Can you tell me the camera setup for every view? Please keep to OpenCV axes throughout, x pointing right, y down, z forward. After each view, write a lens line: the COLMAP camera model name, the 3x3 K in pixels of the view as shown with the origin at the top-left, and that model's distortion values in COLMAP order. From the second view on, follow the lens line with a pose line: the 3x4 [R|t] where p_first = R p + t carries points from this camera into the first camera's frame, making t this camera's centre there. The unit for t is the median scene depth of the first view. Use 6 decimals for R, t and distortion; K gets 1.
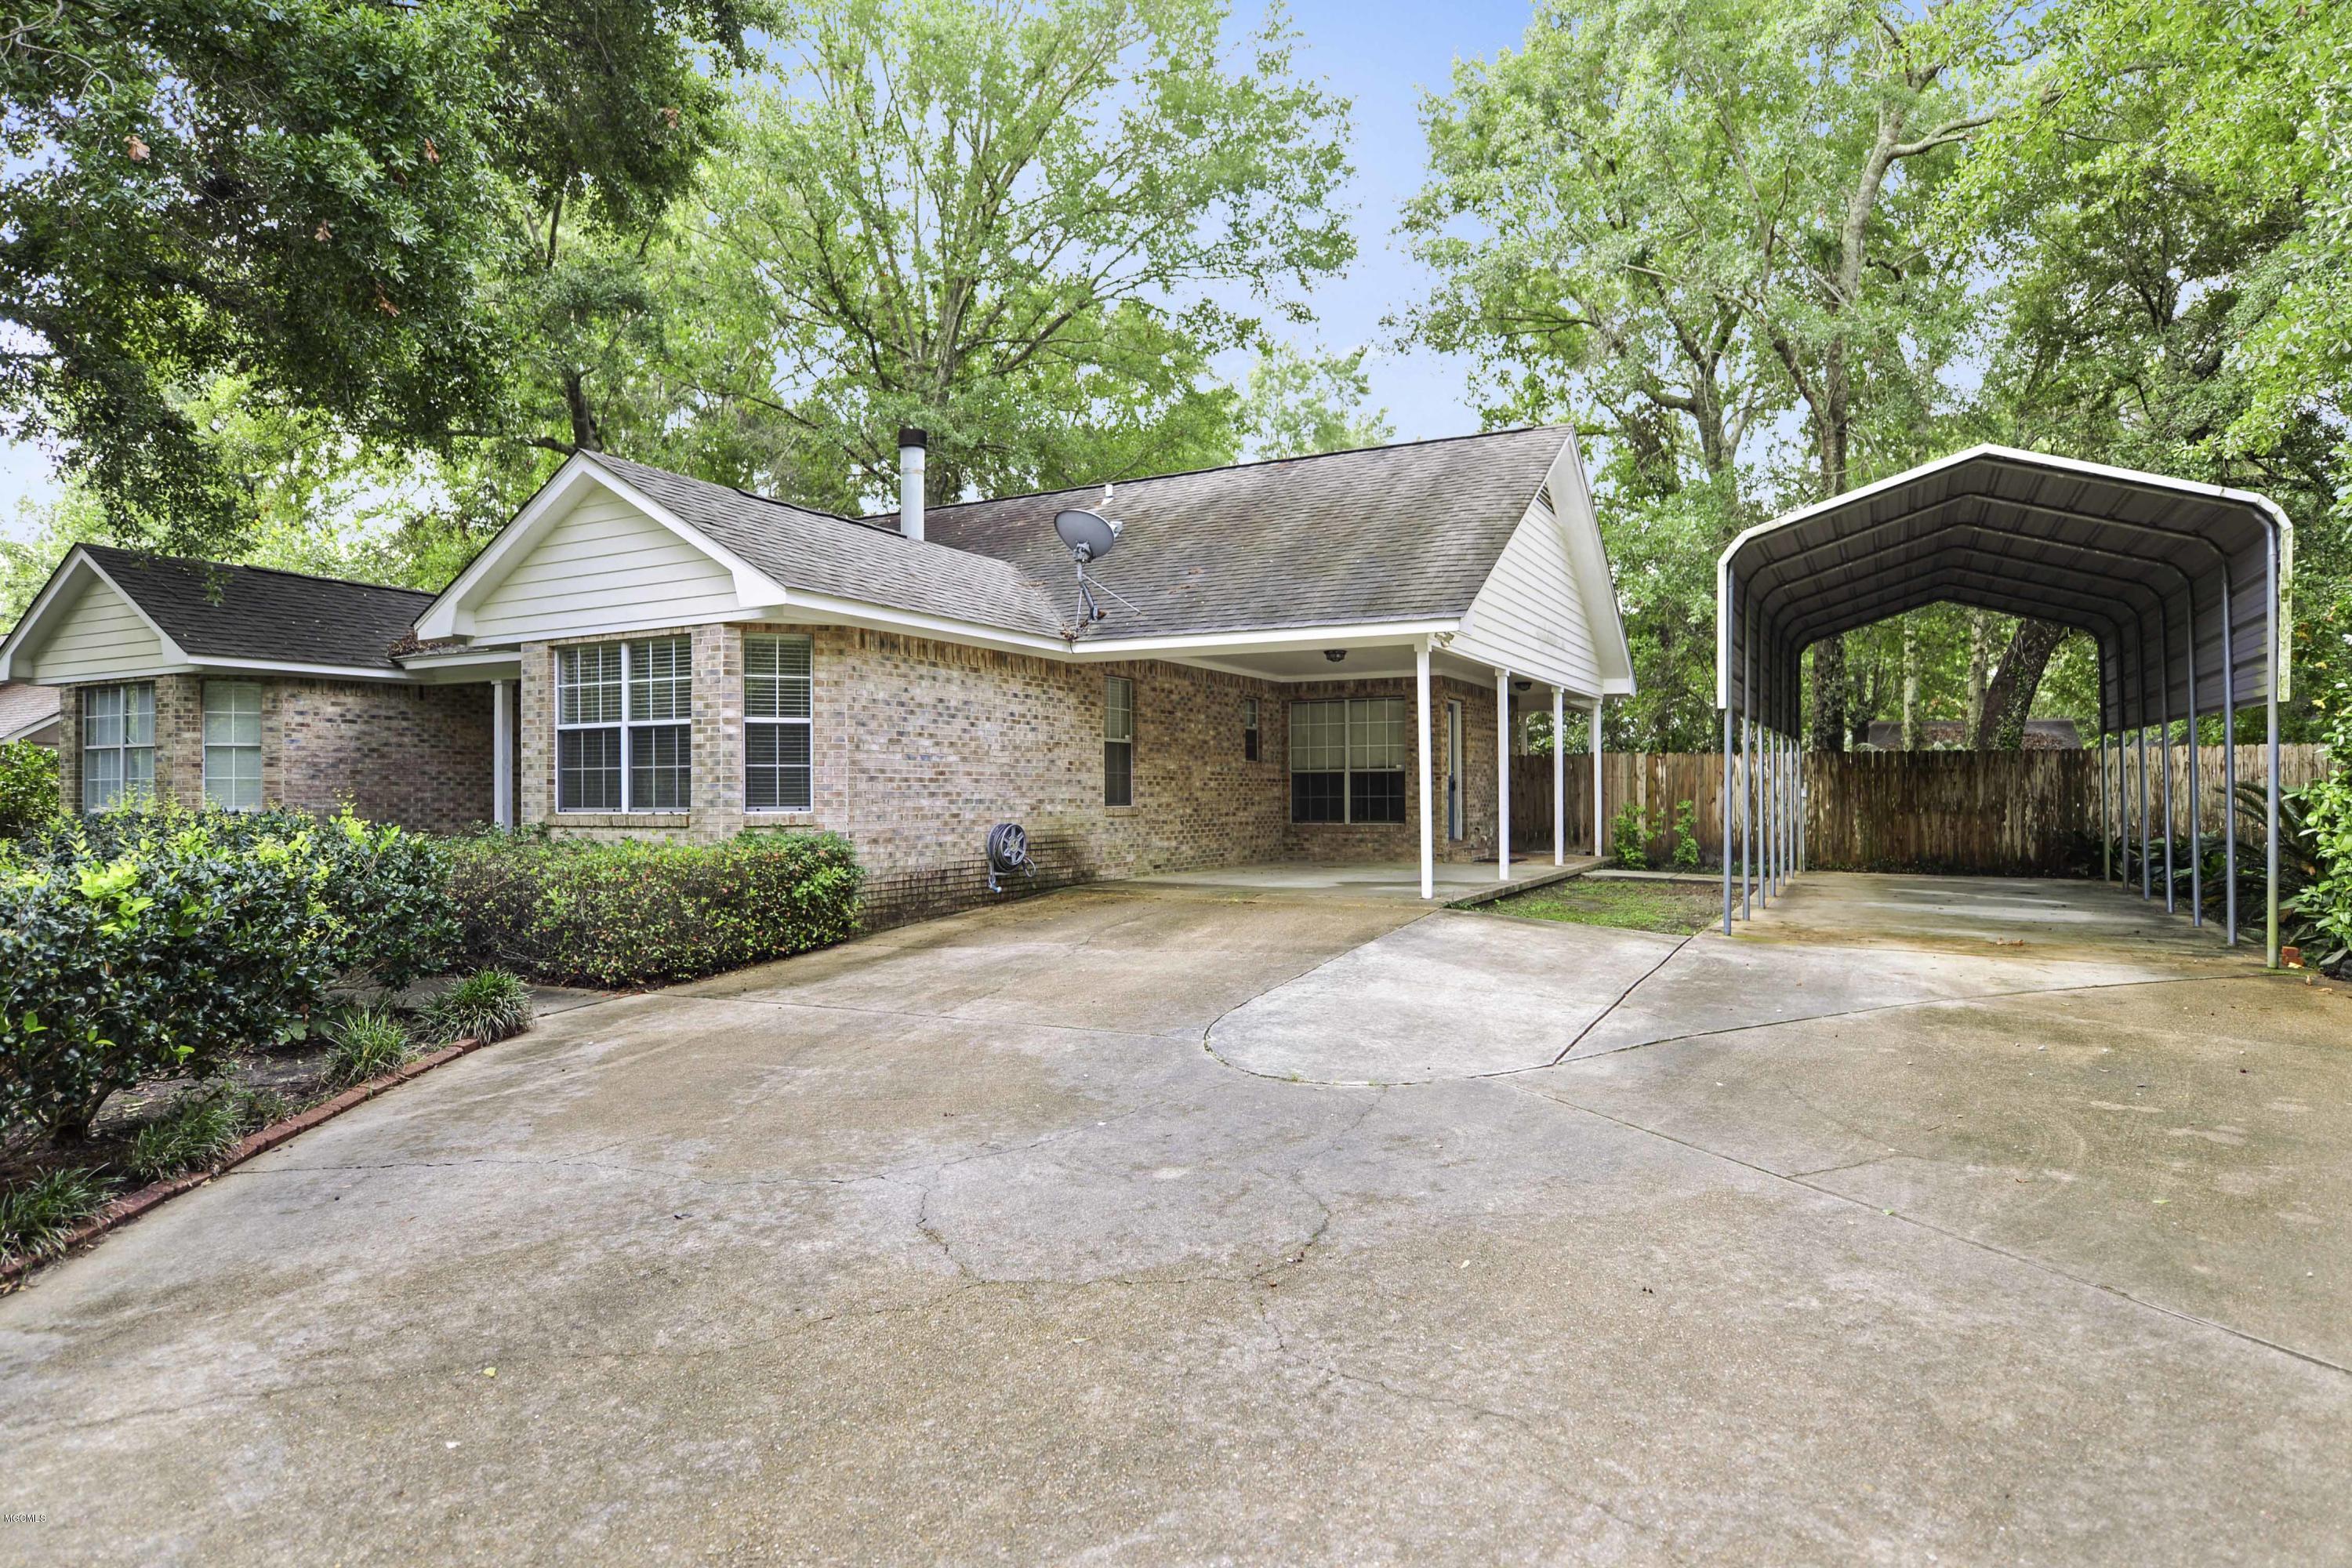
lens RADIAL K [[1322.2, 0, 1171.5], [0, 1322.2, 780.6], [0, 0, 1]] dist [-0.001628, -0.000591]
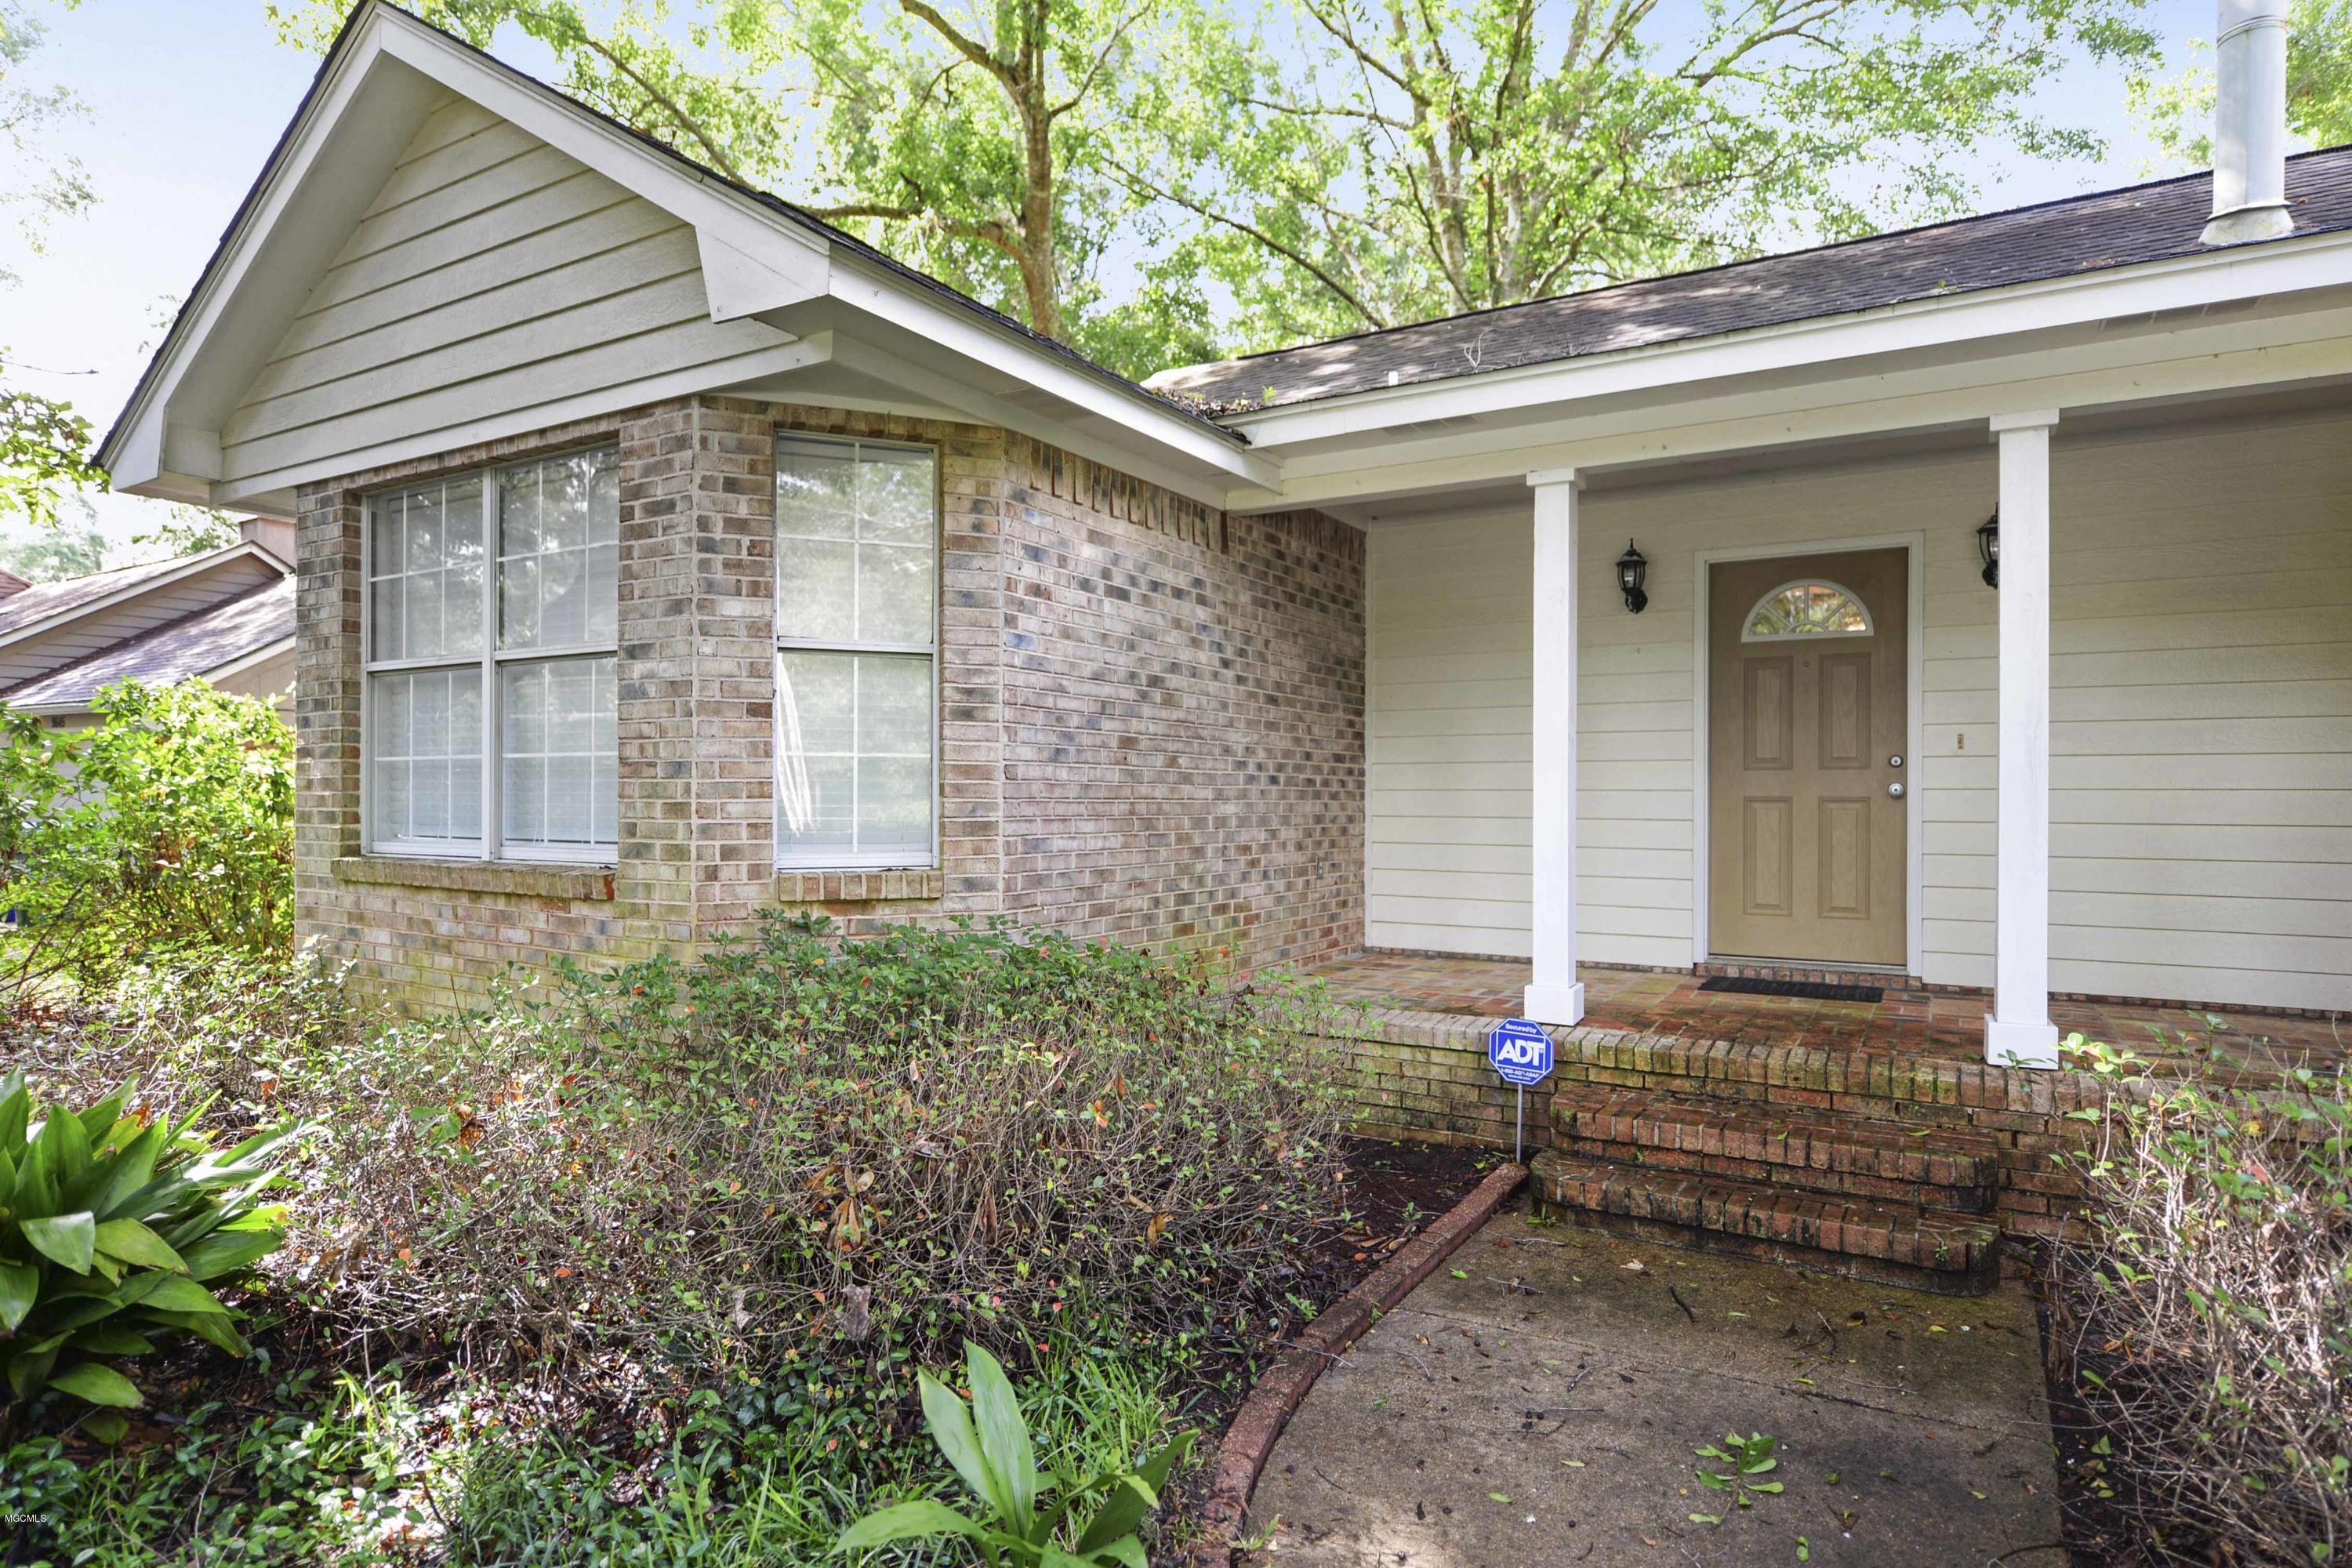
lens RADIAL K [[1322.2, 0, 1179.4], [0, 1322.2, 790.8], [0, 0, 1]] dist [-0.001628, -0.000591]
pose [[0.998107, 0.008051, -0.060976, -0.602525], [-0.007727, 0.999955, 0.005539, 0.003890], [0.061018, -0.005057, 0.998124, 0.682868]]
